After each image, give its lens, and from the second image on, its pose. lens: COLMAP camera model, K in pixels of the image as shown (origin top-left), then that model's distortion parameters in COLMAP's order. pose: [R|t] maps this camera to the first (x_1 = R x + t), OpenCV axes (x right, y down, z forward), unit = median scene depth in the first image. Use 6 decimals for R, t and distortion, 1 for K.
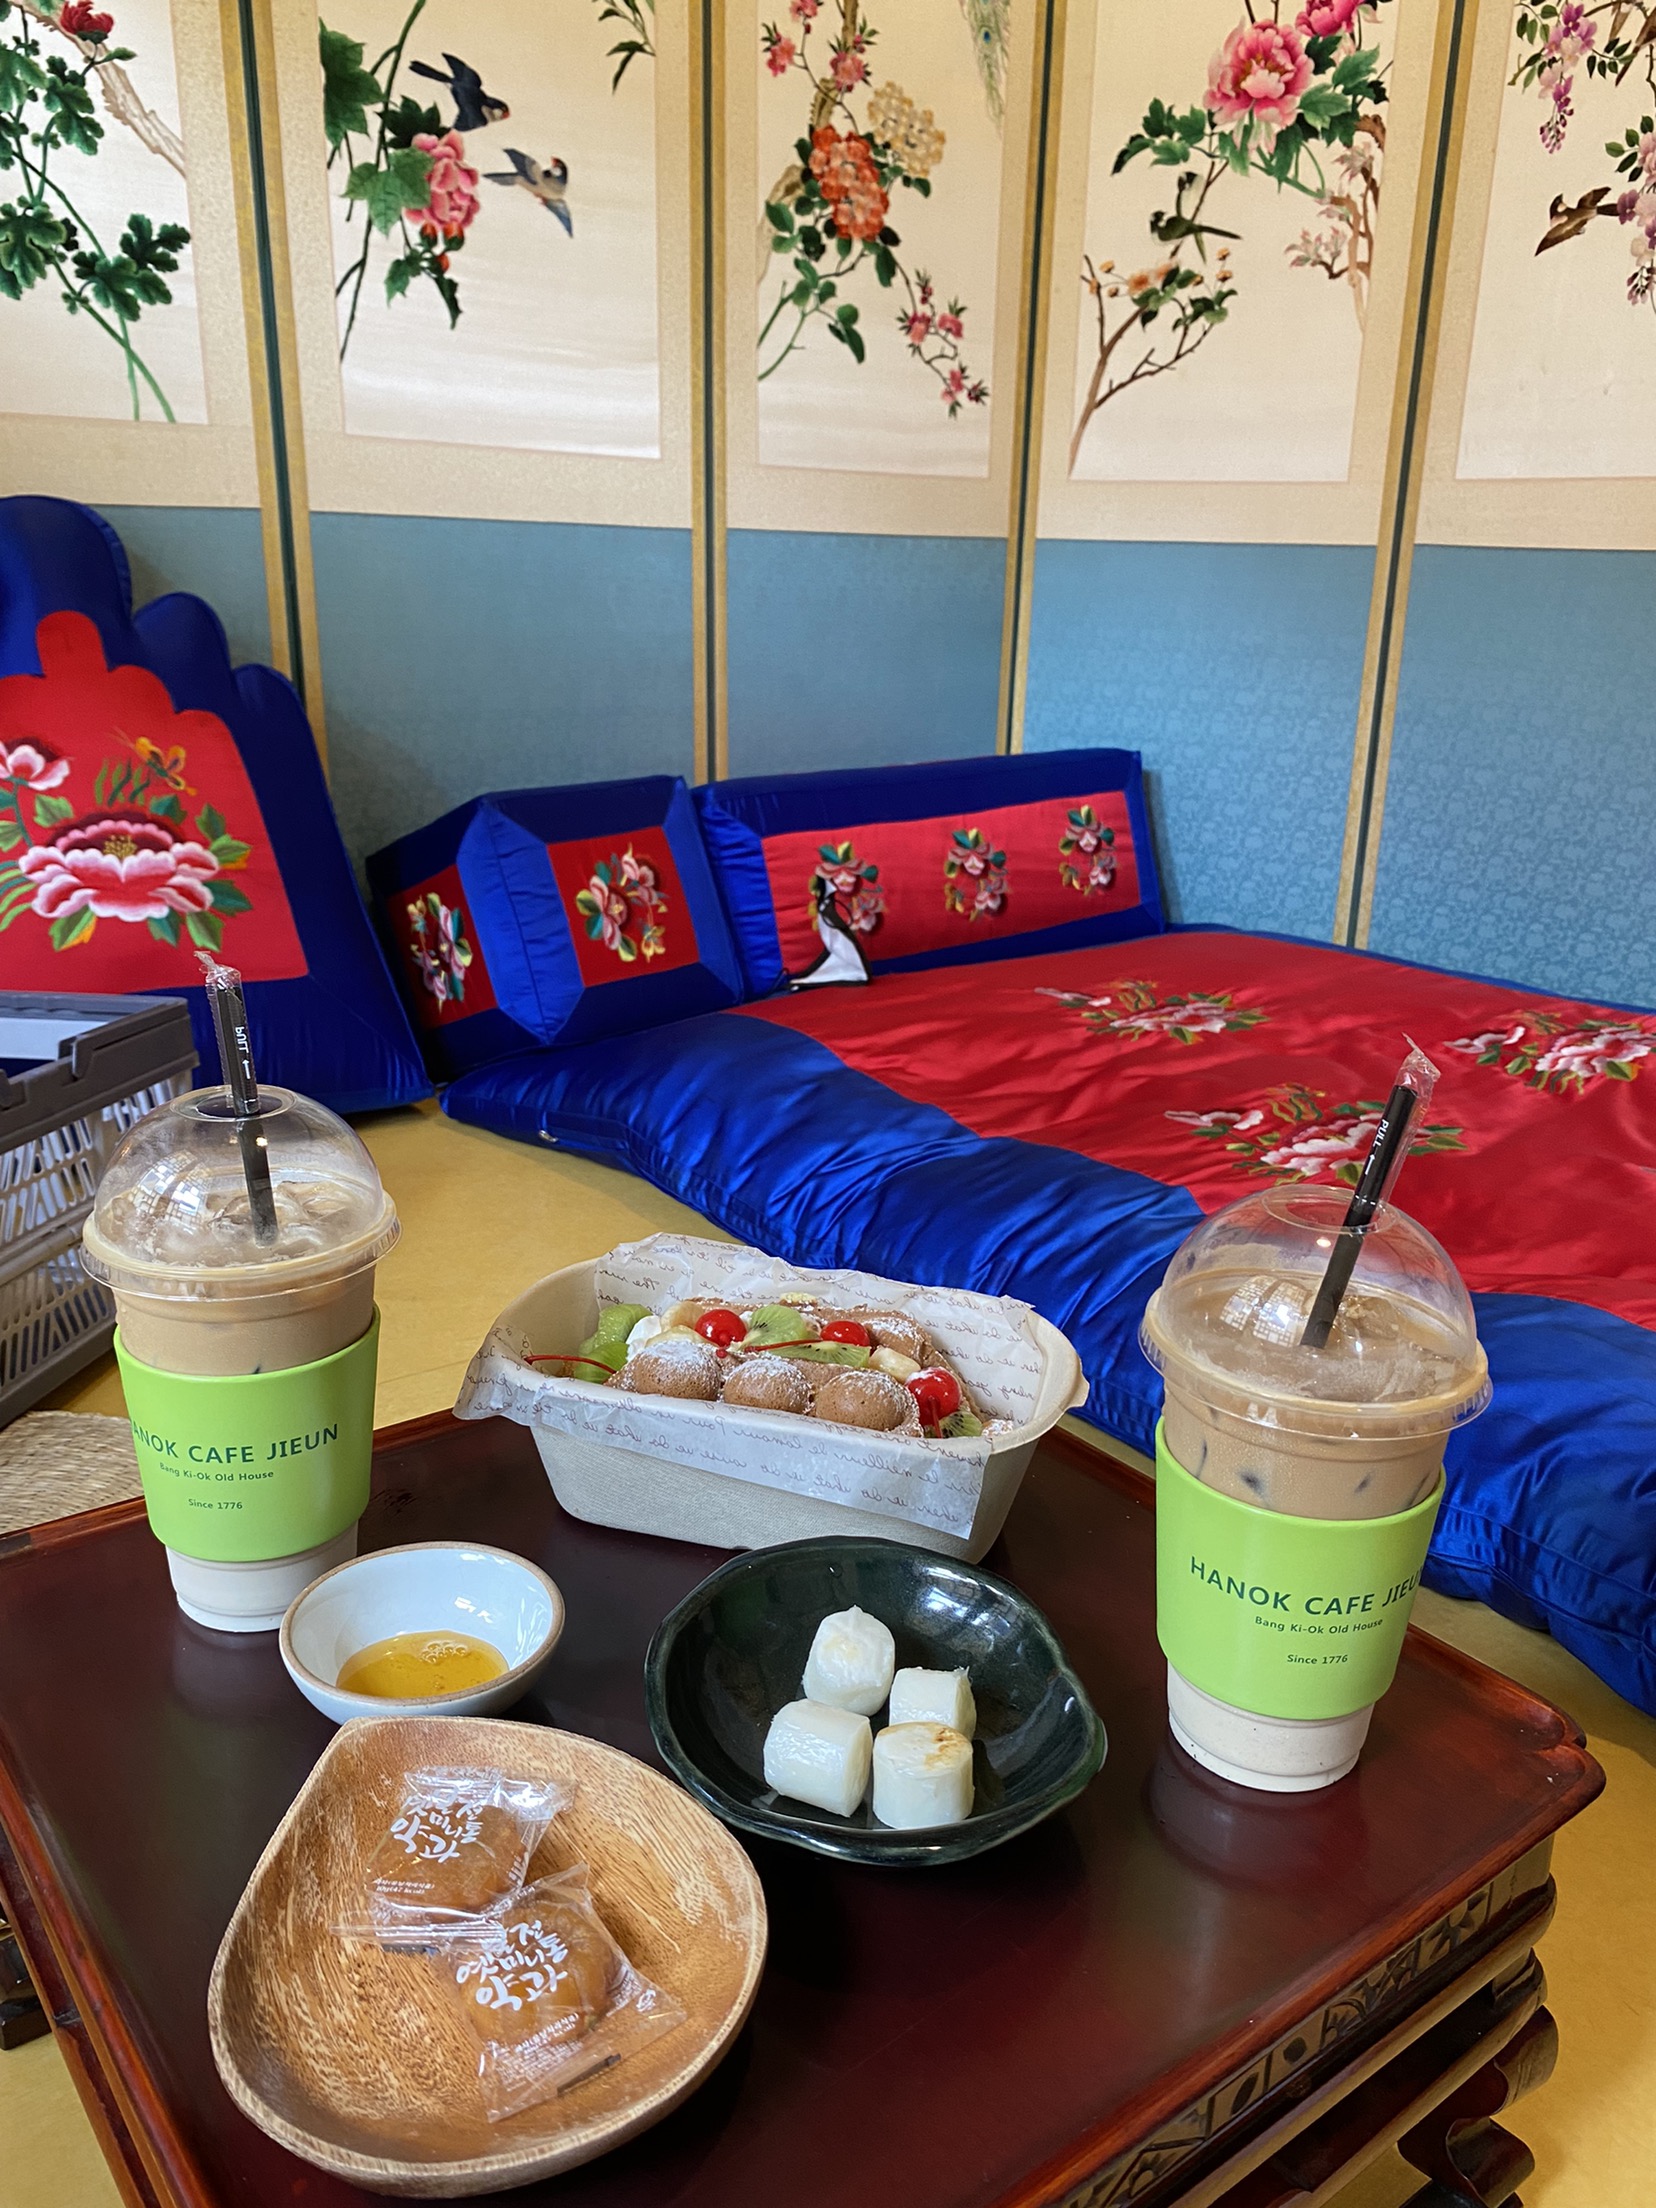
lens RADIAL K [[1686.1, 0, 831.8], [0, 1686.1, 1100.0], [0, 0, 1]] dist [-0.004563, -0.006540]
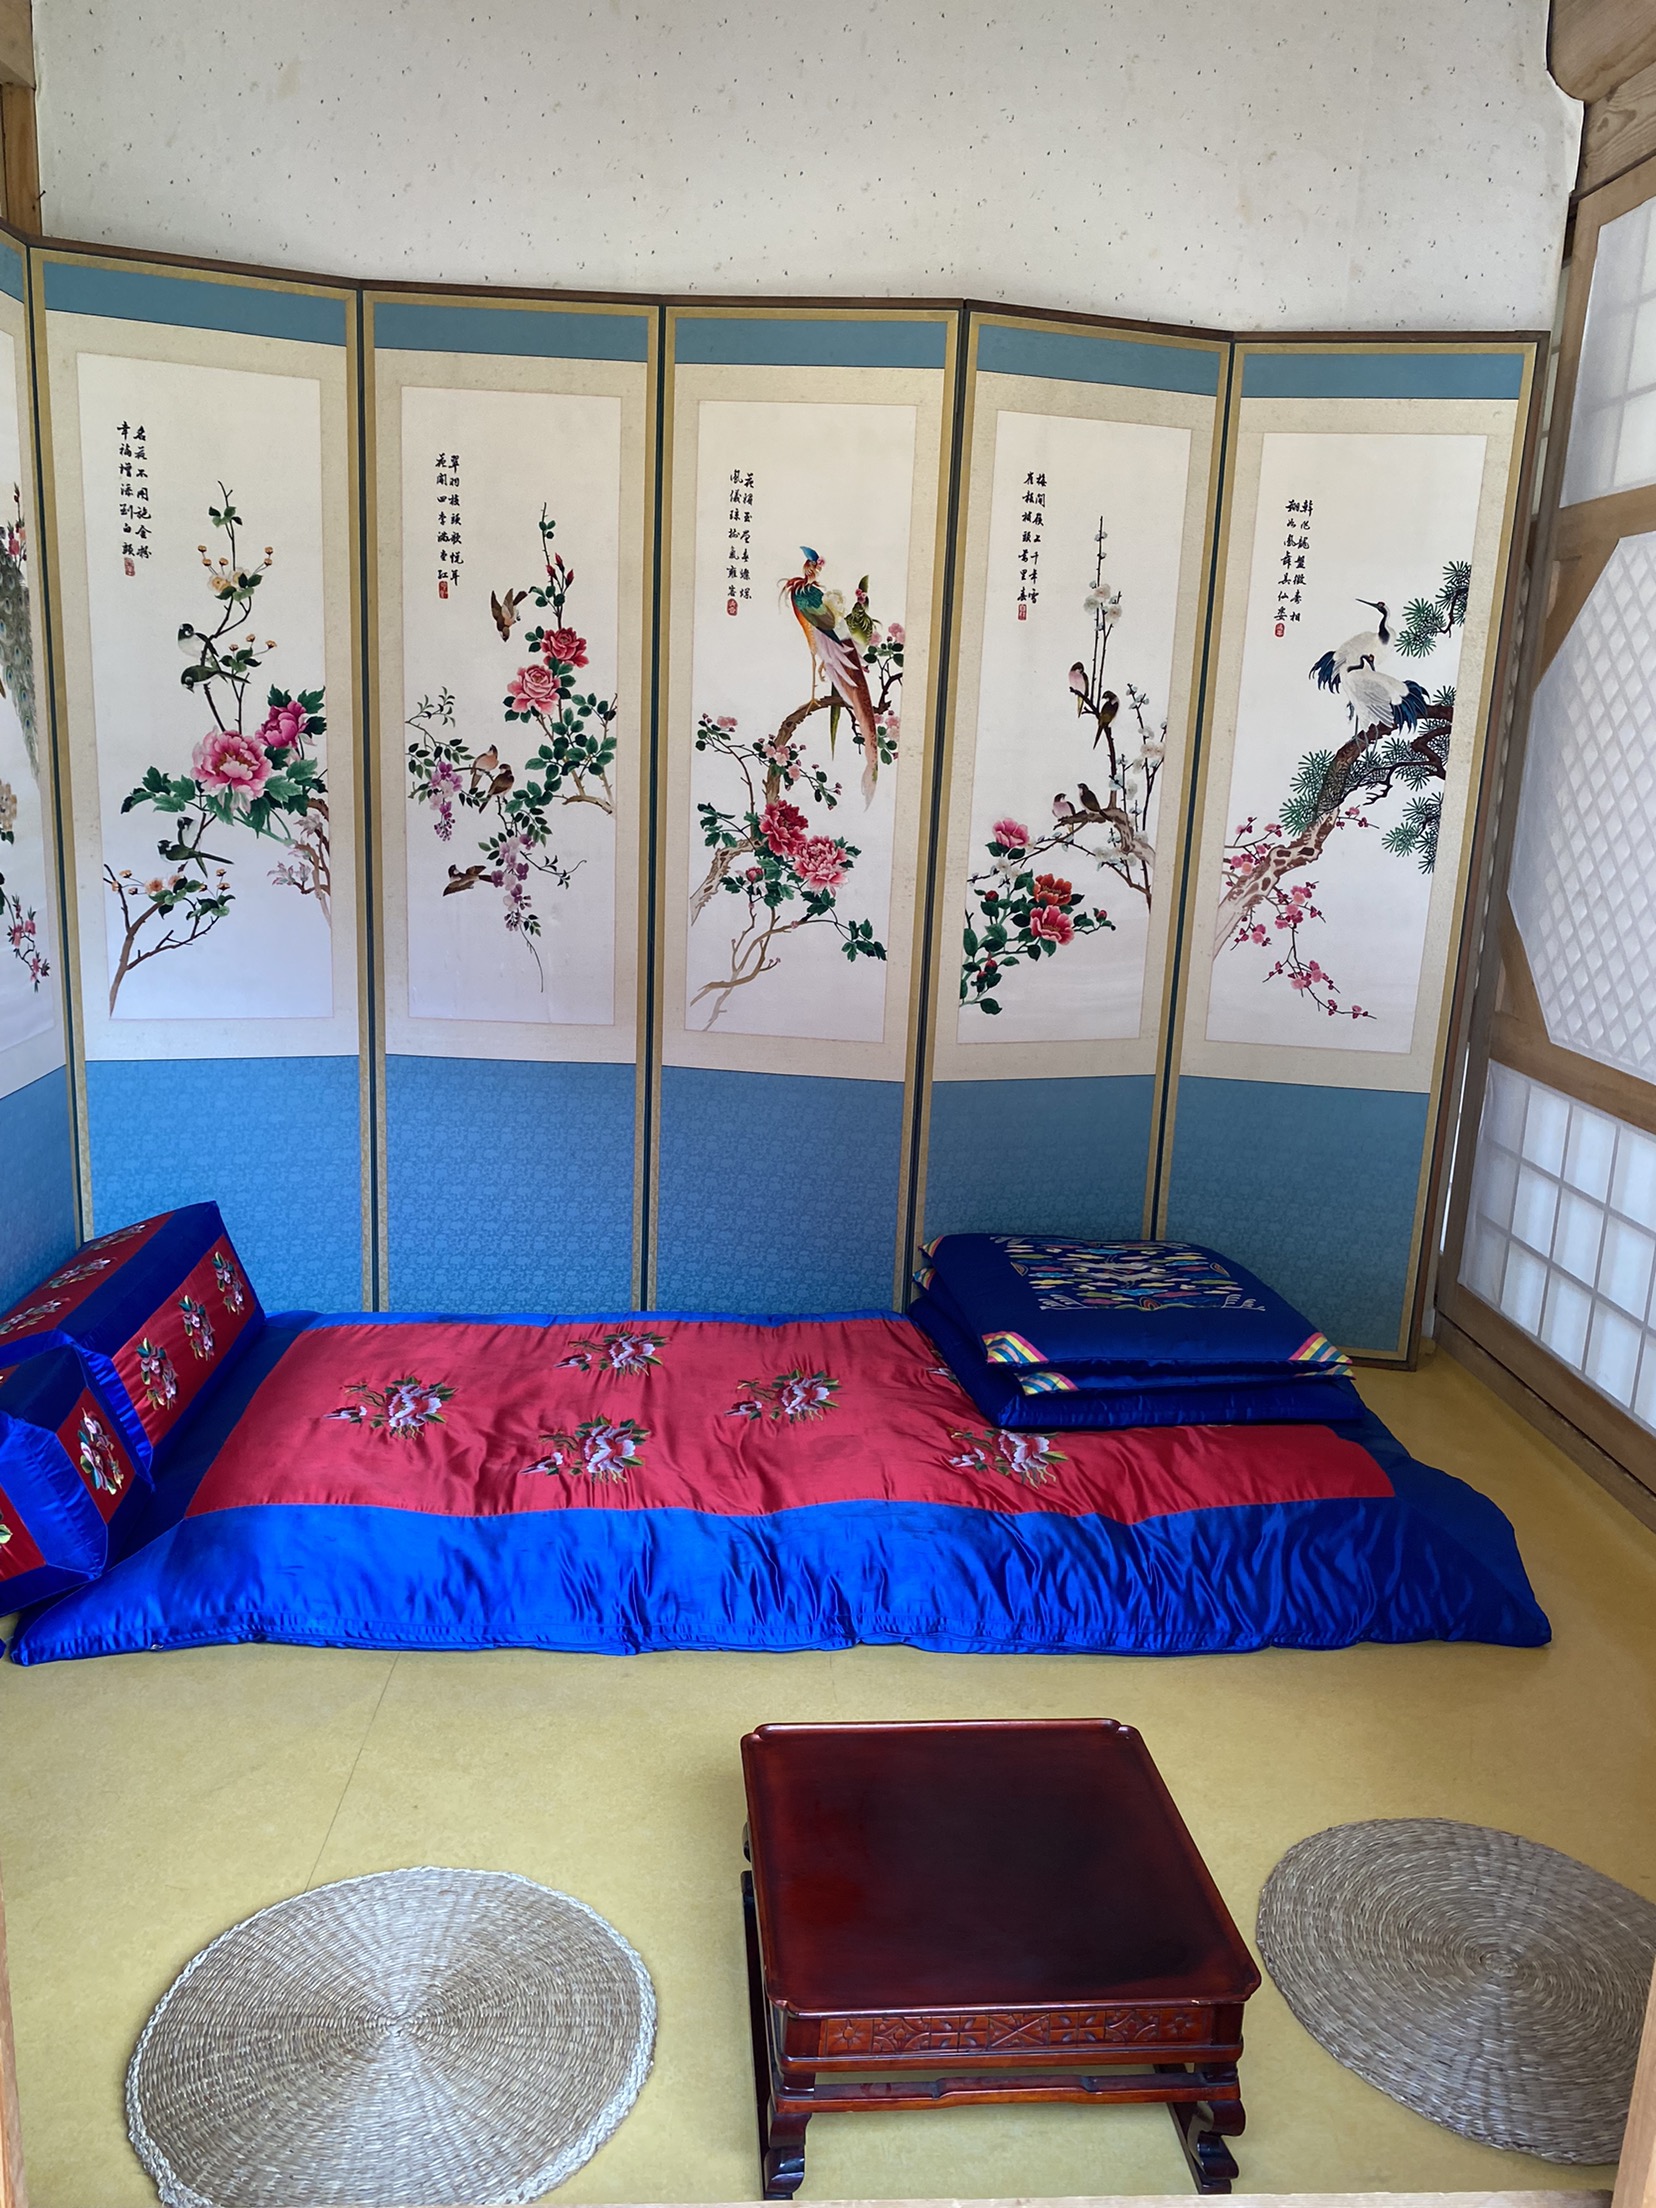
lens RADIAL K [[1686.1, 0, 829.9], [0, 1686.1, 1104.2], [0, 0, 1]] dist [-0.004563, -0.006540]
pose [[0.559732, -0.178382, 0.809247, -0.706977], [0.225666, 0.972460, 0.058273, -0.283817], [-0.797355, 0.150002, 0.584572, -0.245754]]
